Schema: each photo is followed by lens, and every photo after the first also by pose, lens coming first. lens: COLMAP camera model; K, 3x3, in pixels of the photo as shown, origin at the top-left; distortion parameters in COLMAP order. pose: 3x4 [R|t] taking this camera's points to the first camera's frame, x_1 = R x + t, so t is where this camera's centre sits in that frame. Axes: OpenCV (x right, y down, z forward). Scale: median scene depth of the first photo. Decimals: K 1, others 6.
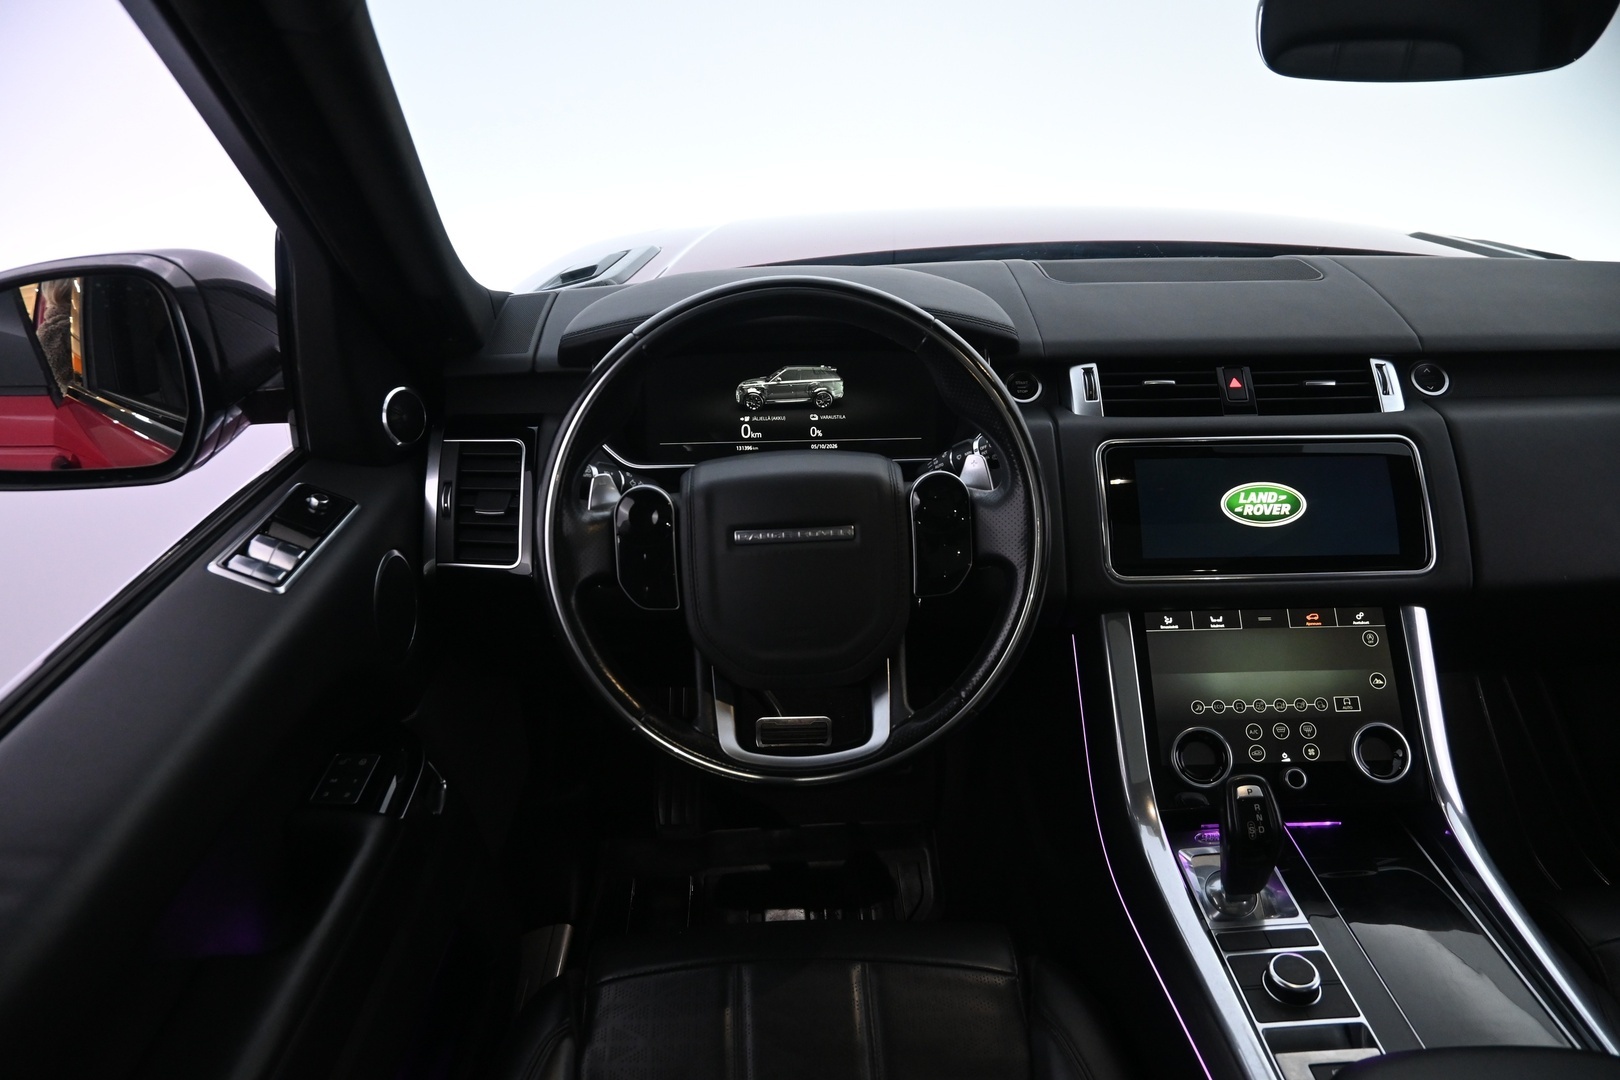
lens RADIAL K [[1131.7, 0, 820.5], [0, 1131.7, 541.8], [0, 0, 1]] dist [0.004013, -0.010330]
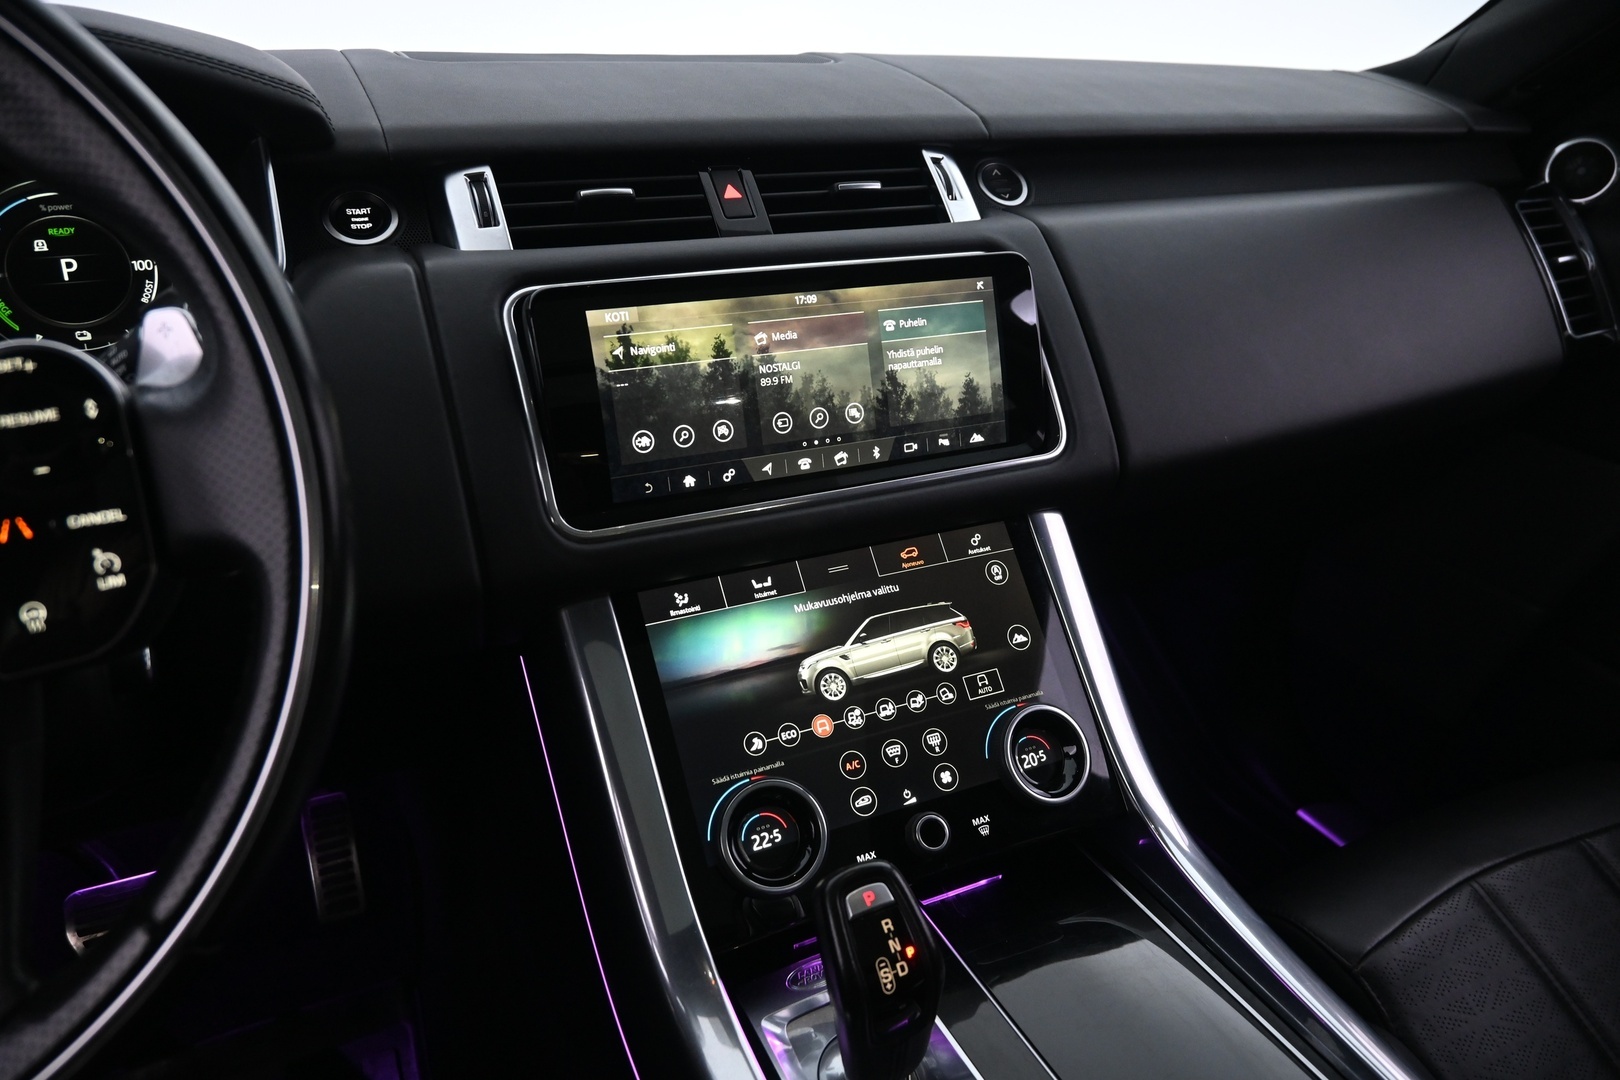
lens RADIAL K [[1131.7, 0, 811.8], [0, 1131.7, 538.0], [0, 0, 1]] dist [0.004013, -0.010330]
pose [[0.917780, -0.151736, 0.366956, 0.163466], [0.153345, 0.987858, 0.024953, 0.034953], [-0.366287, 0.033370, 0.929904, 0.449885]]
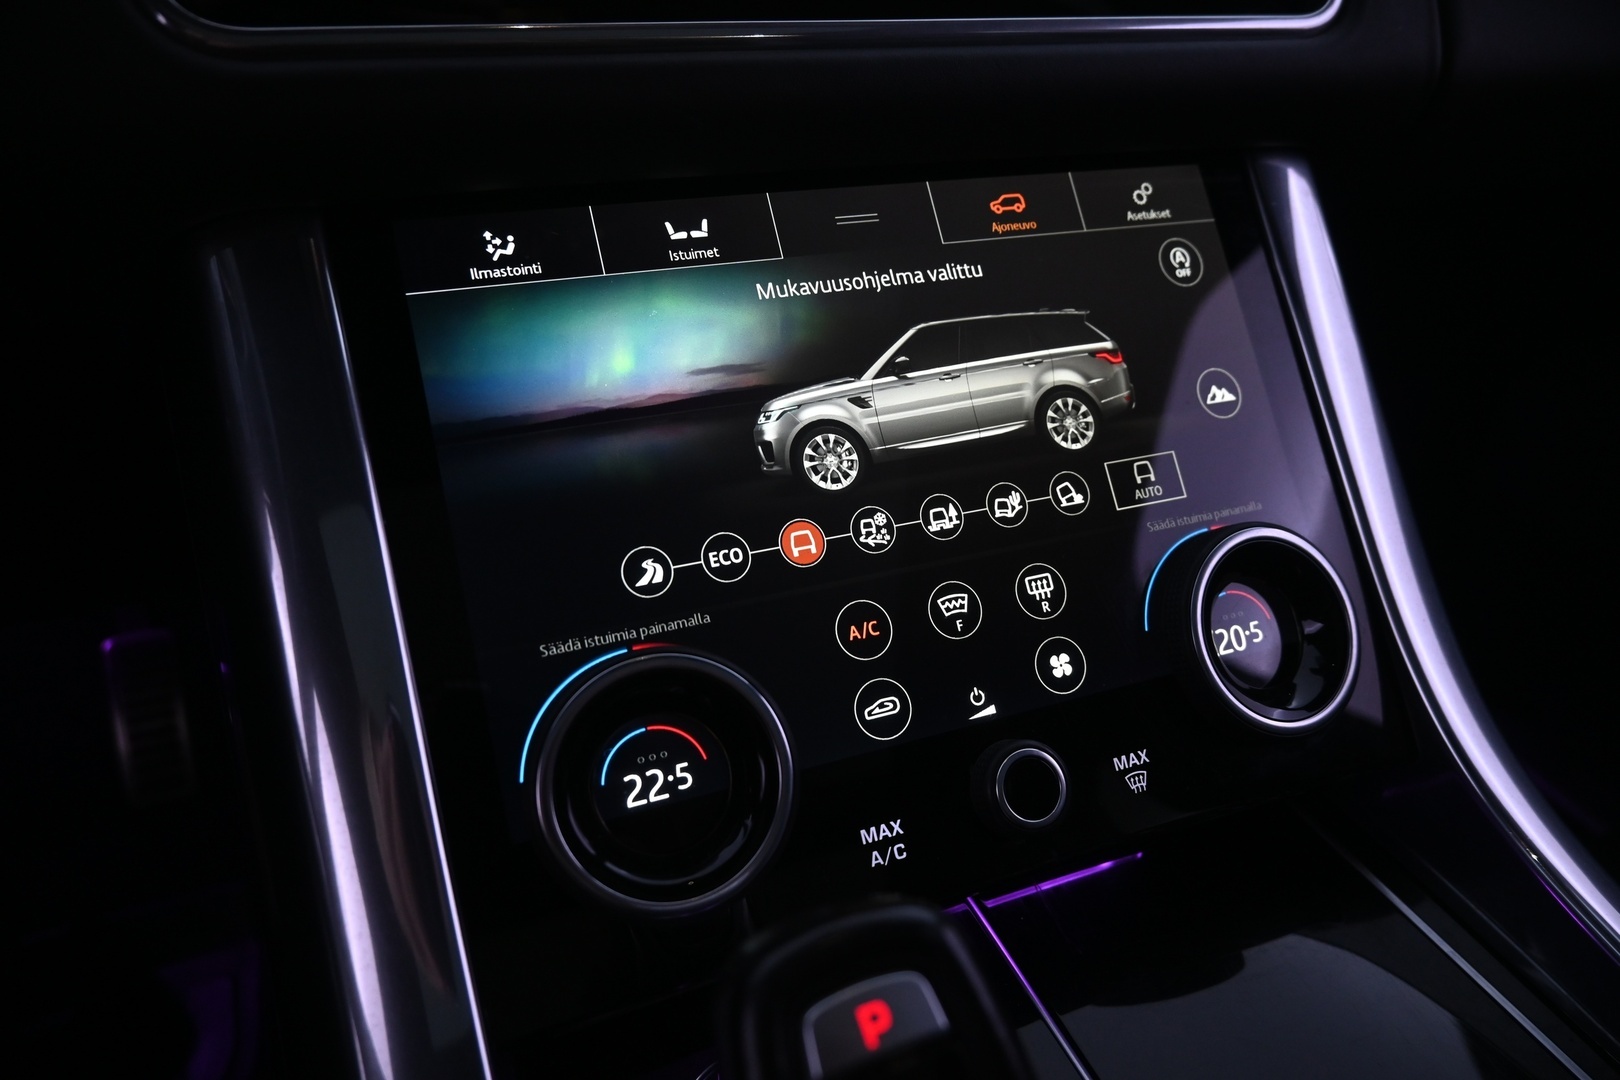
lens RADIAL K [[1131.7, 0, 816.9], [0, 1131.7, 549.7], [0, 0, 1]] dist [0.004013, -0.010330]
pose [[0.936391, -0.150997, 0.316814, 0.279829], [0.108618, 0.983078, 0.147508, 0.104722], [-0.333727, -0.103714, 0.936947, 0.726555]]
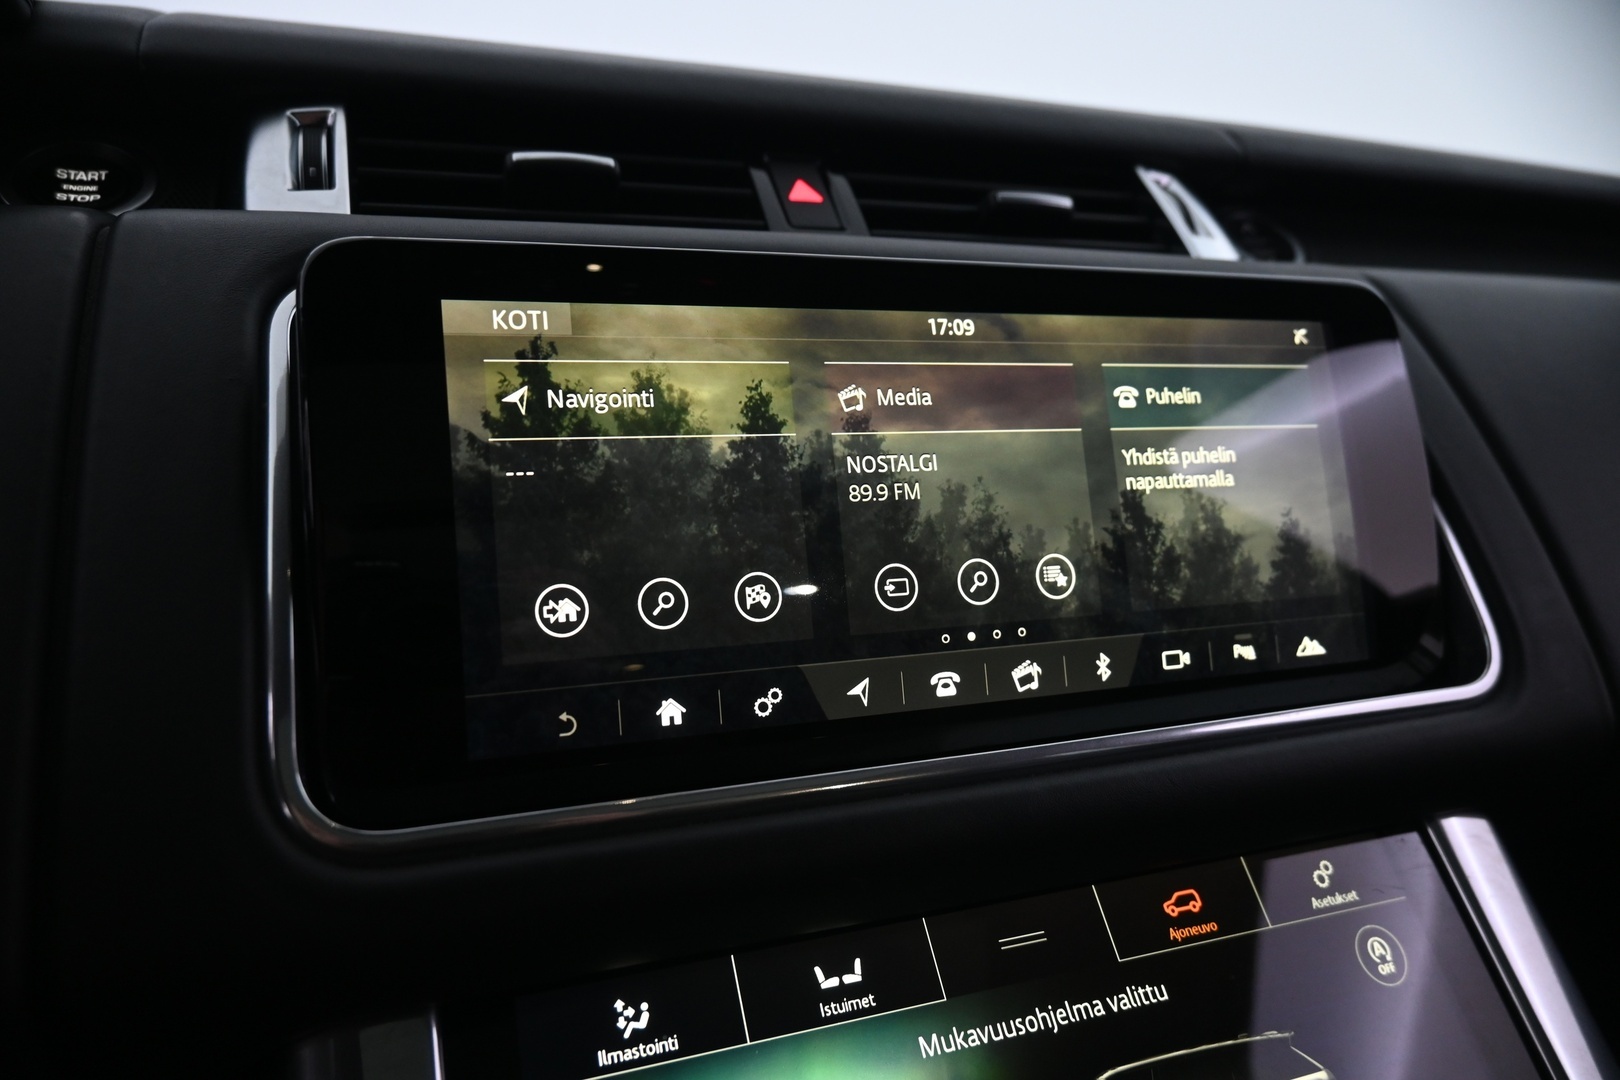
lens RADIAL K [[1131.7, 0, 810.7], [0, 1131.7, 539.9], [0, 0, 1]] dist [0.004013, -0.010330]
pose [[0.946142, -0.043721, 0.320785, 0.270297], [0.121177, 0.966641, -0.225658, 0.033426], [-0.300218, 0.252376, 0.919878, 0.756485]]
